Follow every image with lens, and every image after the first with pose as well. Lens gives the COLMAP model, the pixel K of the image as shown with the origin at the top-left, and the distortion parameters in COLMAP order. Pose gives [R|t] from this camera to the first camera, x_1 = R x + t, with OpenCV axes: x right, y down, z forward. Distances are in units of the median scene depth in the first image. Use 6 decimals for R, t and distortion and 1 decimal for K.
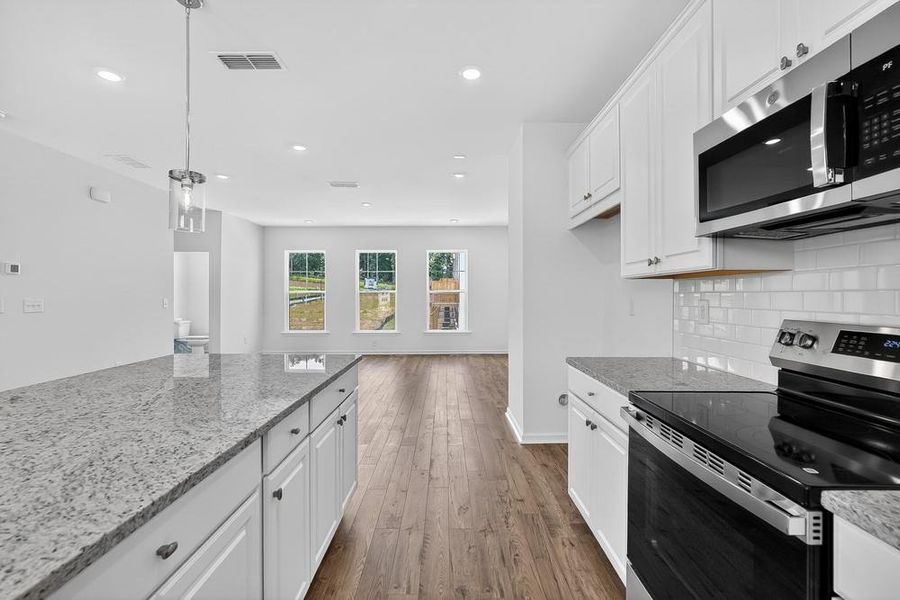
lens RADIAL K [[398.3, 0, 451.2], [0, 398.3, 297.6], [0, 0, 1]] dist [-0.015540, 0.006312]
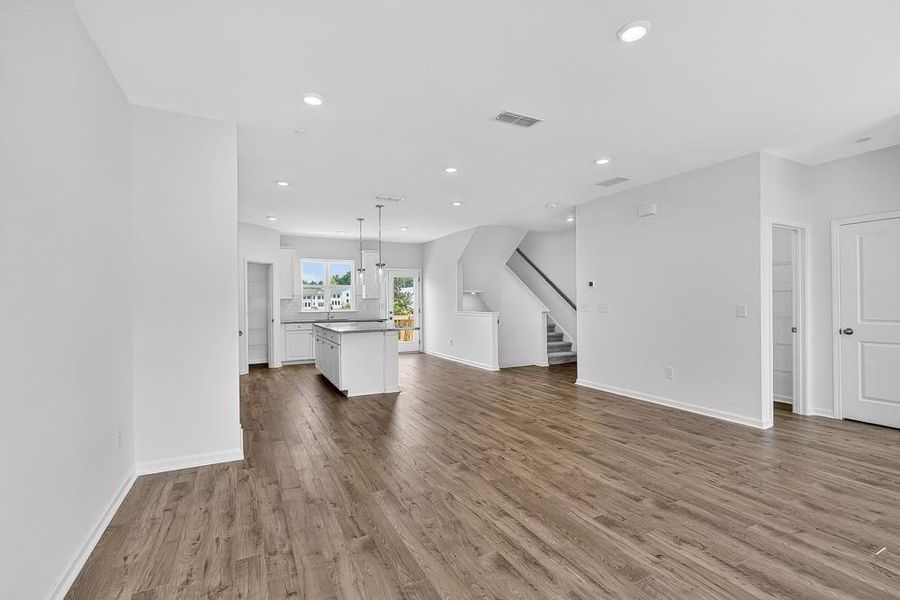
lens RADIAL K [[398.3, 0, 447.7], [0, 398.3, 307.6], [0, 0, 1]] dist [-0.015540, 0.006312]
pose [[-0.893388, 0.015841, -0.449006, 0.079374], [0.007196, 0.999755, 0.020952, -0.009340], [0.449227, 0.015487, -0.893283, 1.203219]]
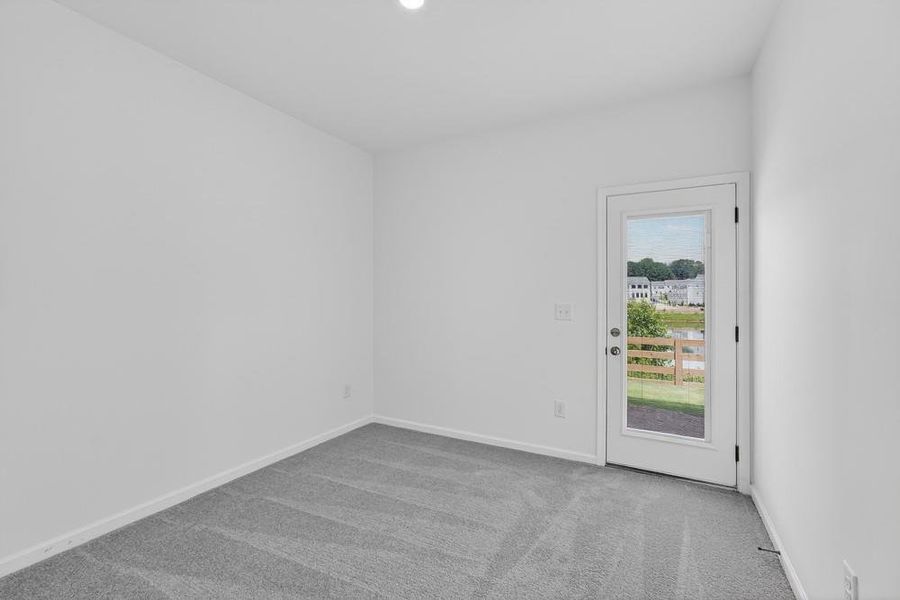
lens RADIAL K [[398.3, 0, 448.0], [0, 398.3, 293.4], [0, 0, 1]] dist [-0.015540, 0.006312]
pose [[-0.865890, 0.003111, 0.500225, -0.465239], [0.006575, 0.999965, 0.005162, -0.009334], [-0.500192, 0.007759, -0.865880, 0.256421]]
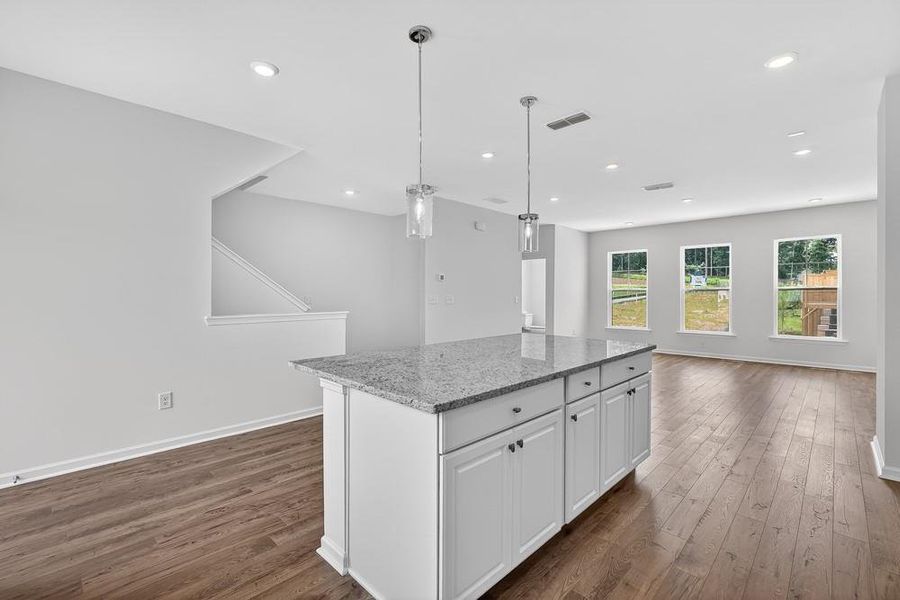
lens RADIAL K [[398.3, 0, 449.6], [0, 398.3, 293.9], [0, 0, 1]] dist [-0.015540, 0.006312]
pose [[0.703012, 0.000190, -0.711178, 0.067326], [-0.003167, 0.999991, -0.002863, 0.000561], [0.711171, 0.004265, 0.703006, -0.094089]]
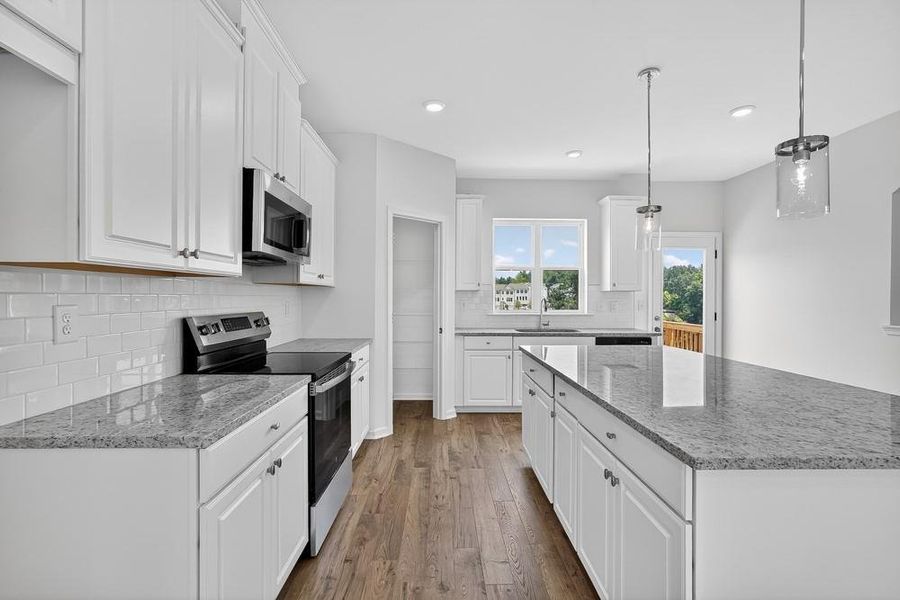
lens RADIAL K [[398.3, 0, 447.4], [0, 398.3, 298.6], [0, 0, 1]] dist [-0.015540, 0.006312]
pose [[-0.999983, -0.001834, -0.005514, 0.005312], [-0.001876, 0.999968, 0.007720, -0.003706], [0.005499, 0.007730, -0.999955, 0.525108]]
